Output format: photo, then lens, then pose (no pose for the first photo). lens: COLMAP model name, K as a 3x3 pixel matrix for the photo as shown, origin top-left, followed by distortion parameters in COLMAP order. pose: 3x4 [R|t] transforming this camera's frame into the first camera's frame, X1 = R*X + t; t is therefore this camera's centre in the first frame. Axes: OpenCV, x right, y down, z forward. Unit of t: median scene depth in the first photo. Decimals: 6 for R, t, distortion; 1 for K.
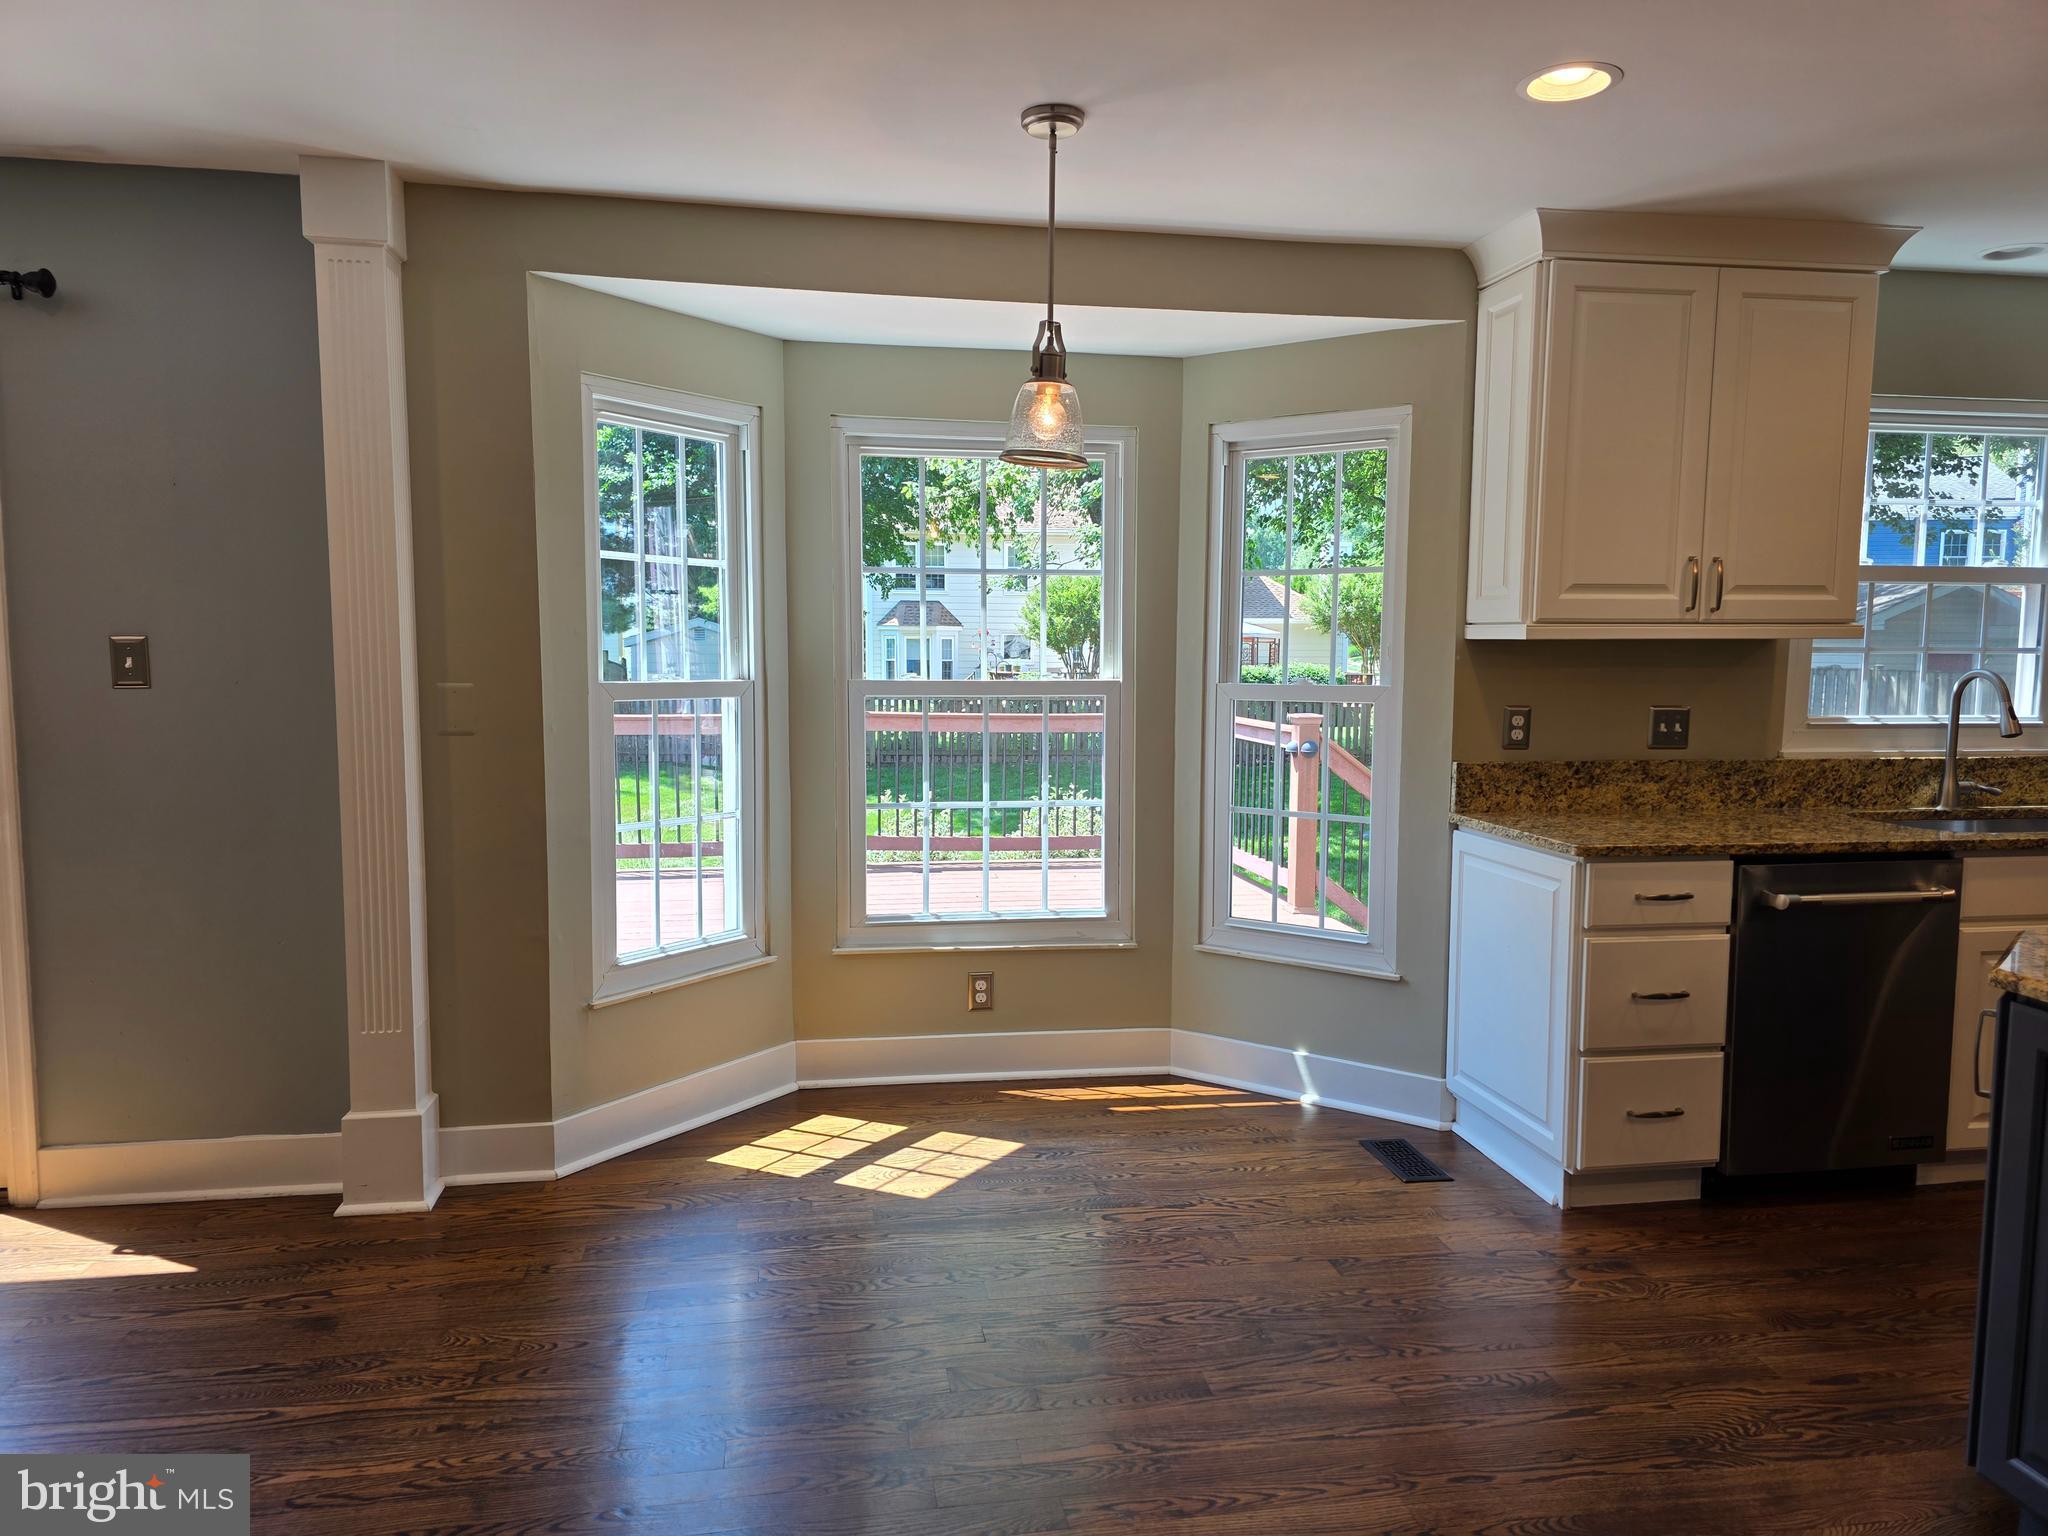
lens RADIAL K [[1370.6, 0, 1026.9], [0, 1370.6, 773.2], [0, 0, 1]] dist [0.076485, -0.073174]
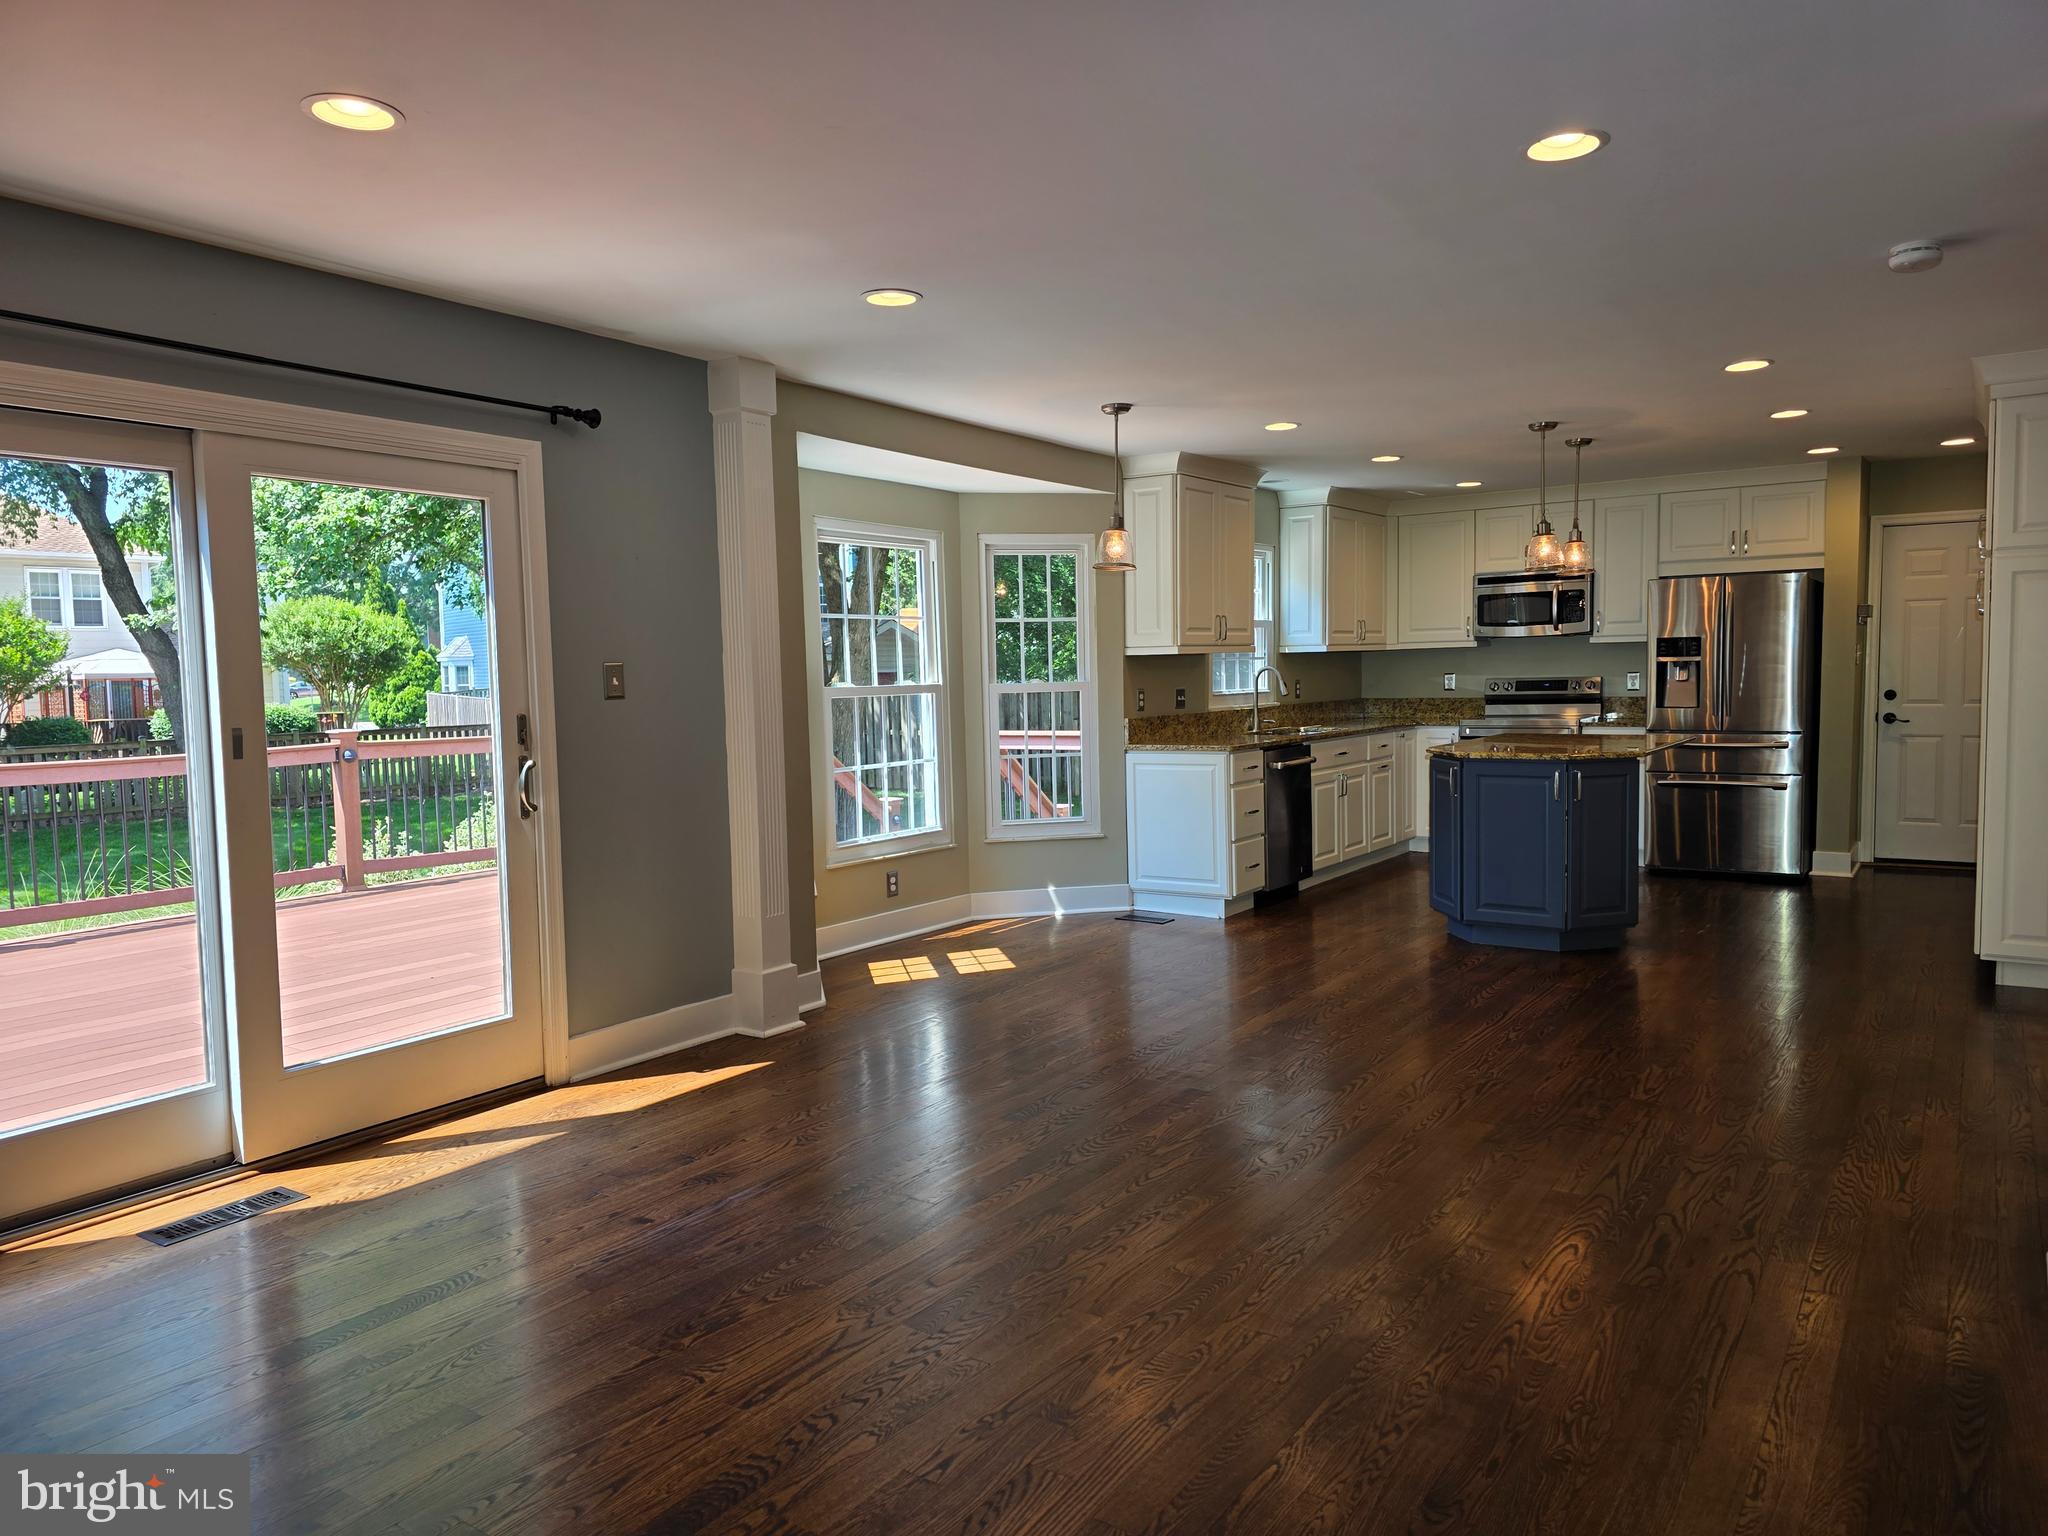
lens RADIAL K [[1370.6, 0, 1038.9], [0, 1370.6, 772.2], [0, 0, 1]] dist [0.076485, -0.073174]
pose [[0.691214, -0.075022, 0.718745, -1.162056], [0.094449, 0.995444, 0.013072, 0.030657], [-0.716451, 0.058849, 0.695151, -0.244403]]
